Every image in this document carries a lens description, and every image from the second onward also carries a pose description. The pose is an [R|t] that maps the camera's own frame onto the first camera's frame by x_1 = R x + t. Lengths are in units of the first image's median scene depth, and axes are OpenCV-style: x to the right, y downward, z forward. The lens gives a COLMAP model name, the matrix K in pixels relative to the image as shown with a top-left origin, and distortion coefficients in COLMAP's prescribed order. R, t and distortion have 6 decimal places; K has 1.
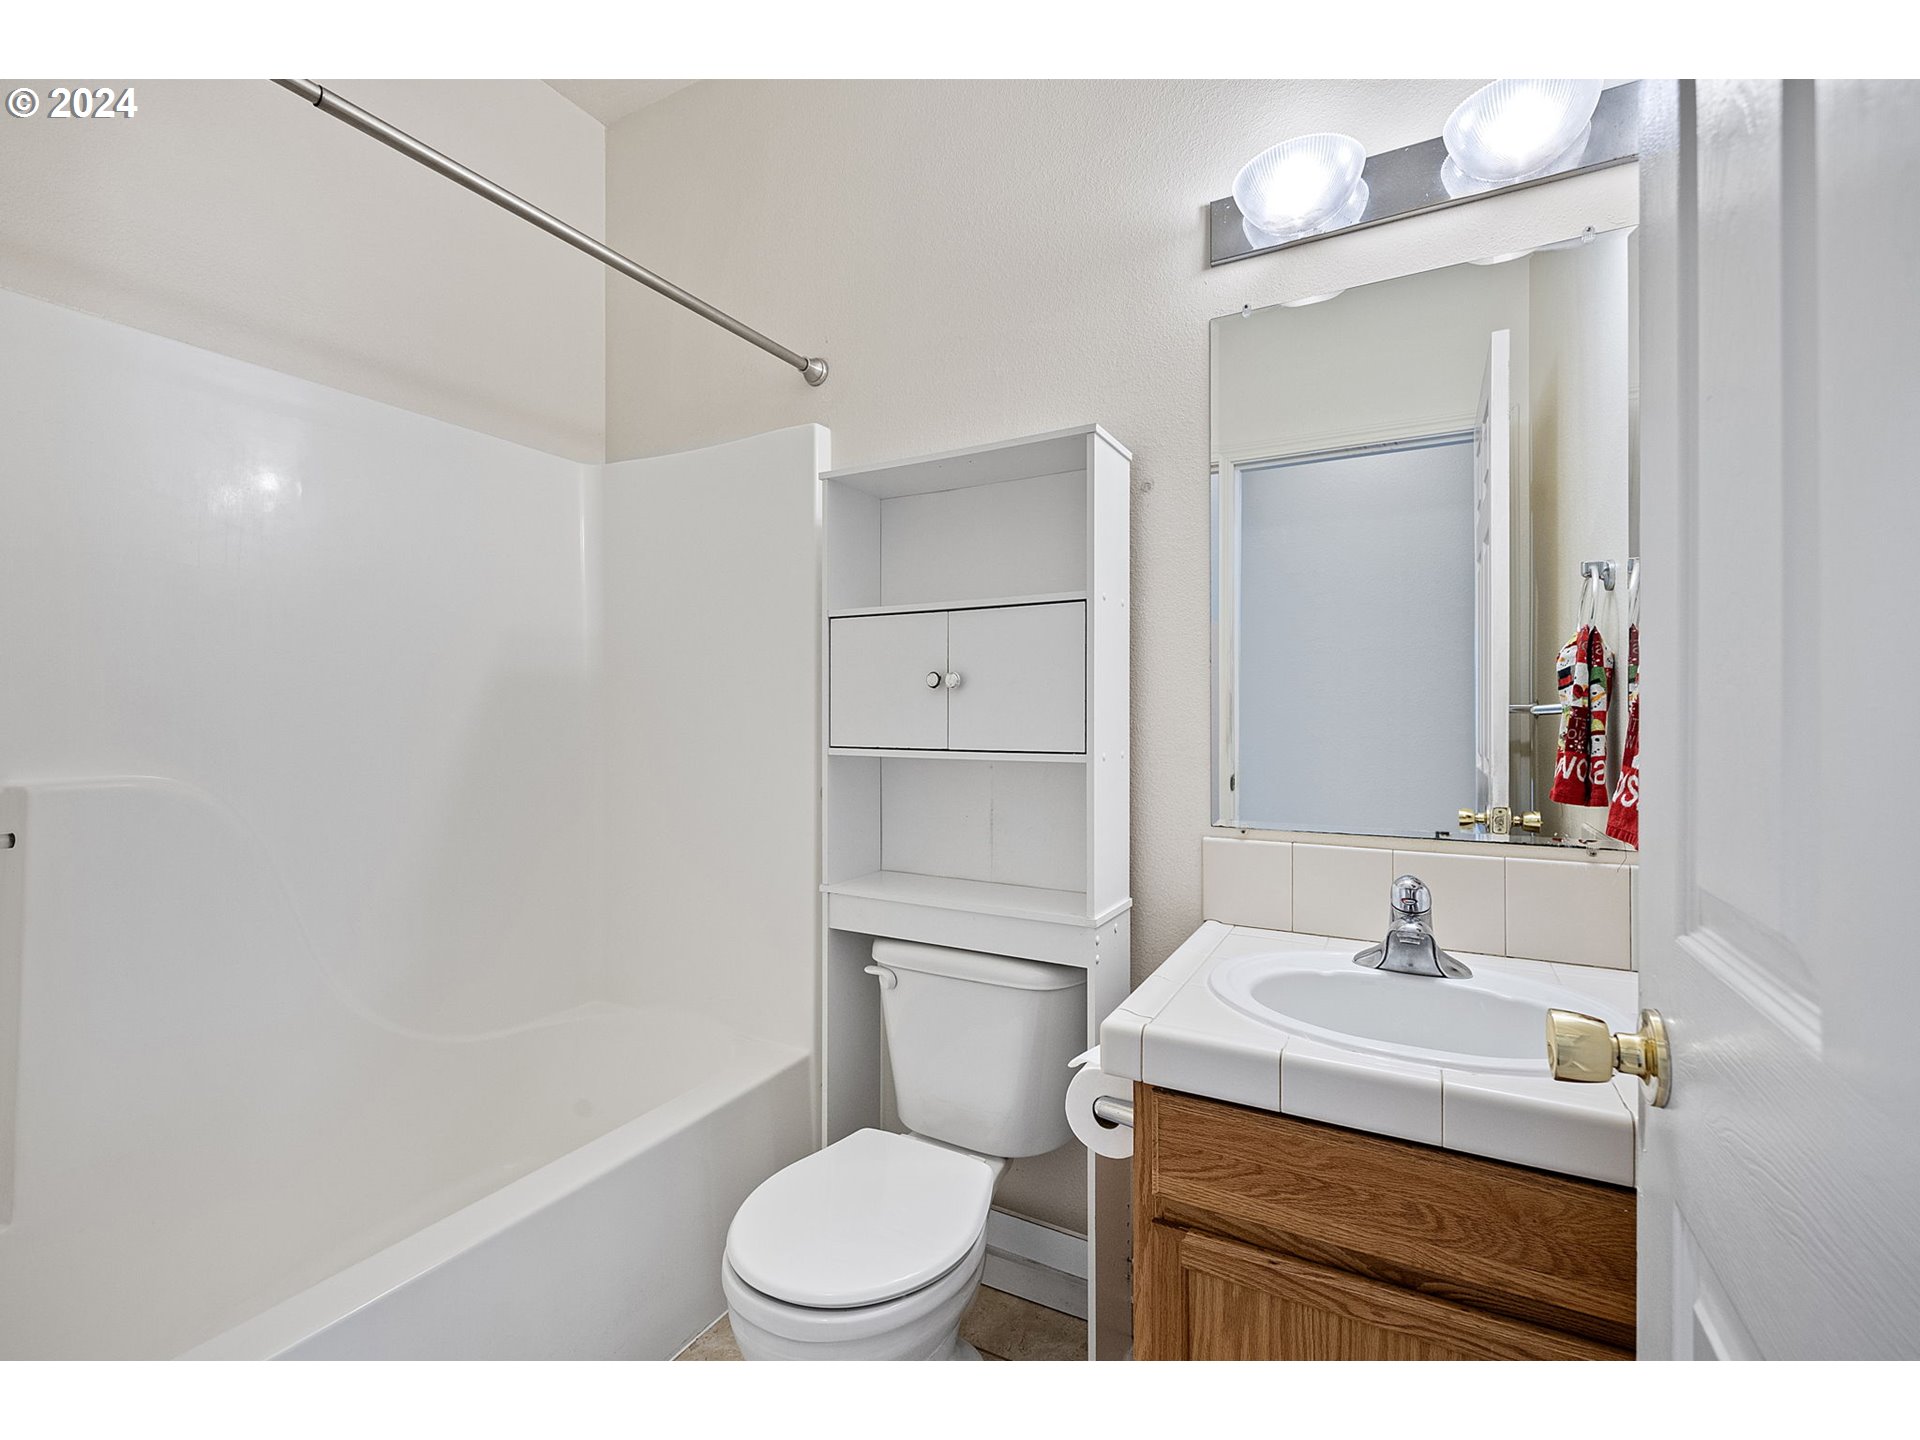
lens RADIAL K [[844.8, 0, 962.2], [0, 844.8, 714.3], [0, 0, 1]] dist [0.019012, -0.009301]
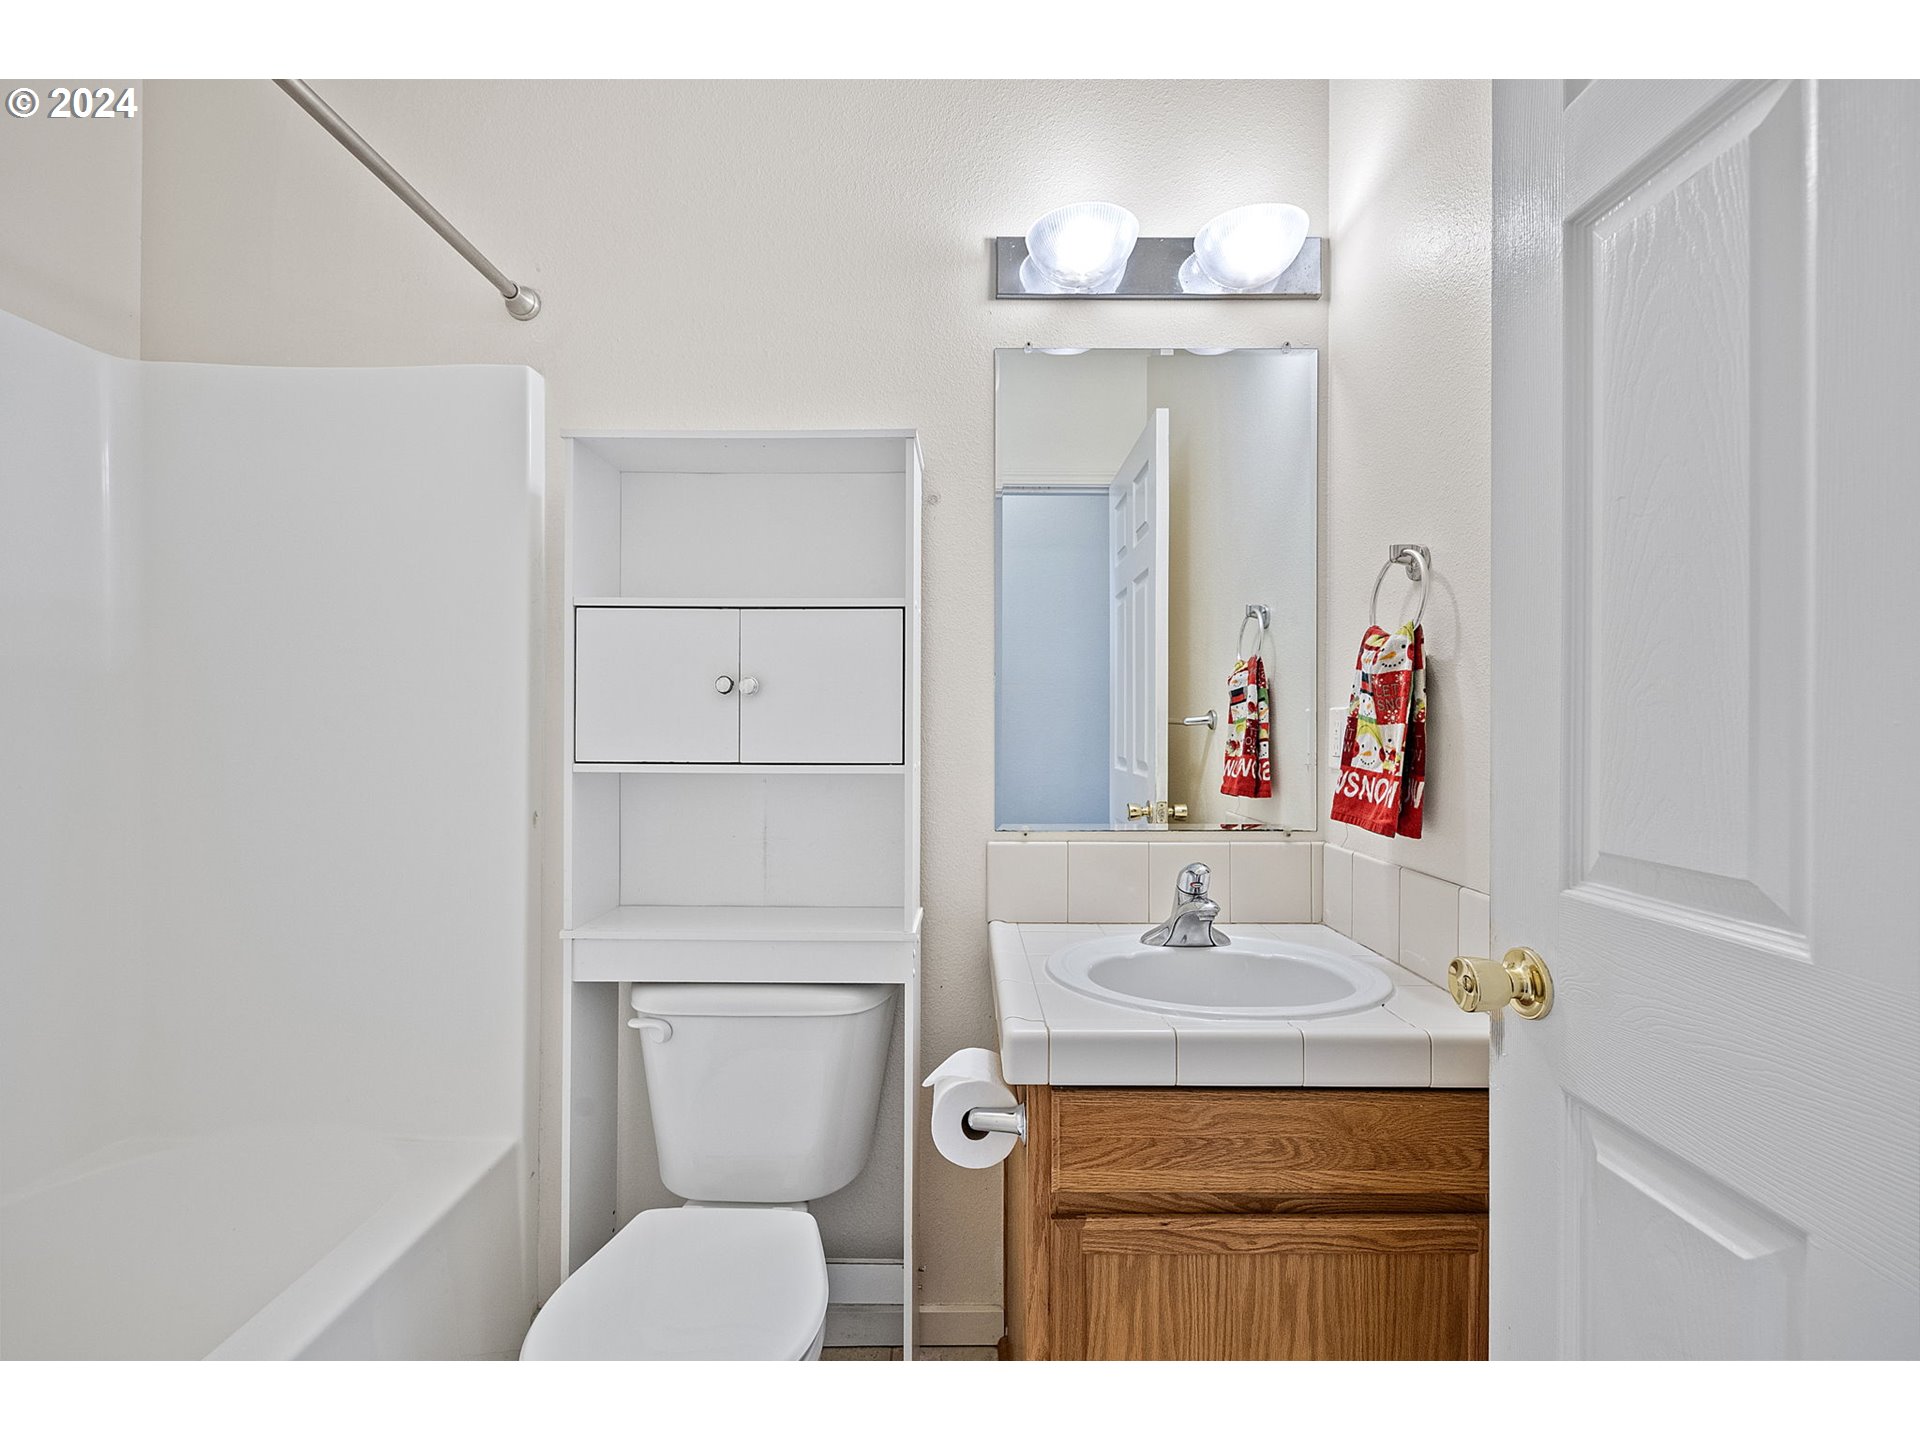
lens RADIAL K [[841.5, 0, 955.4], [0, 841.5, 723.1], [0, 0, 1]] dist [0.011848, -0.000014]
pose [[0.878590, 0.003189, 0.477566, -0.332897], [-0.002861, 0.999995, -0.001415, -0.000040], [-0.477568, -0.000123, 0.878595, 0.143560]]
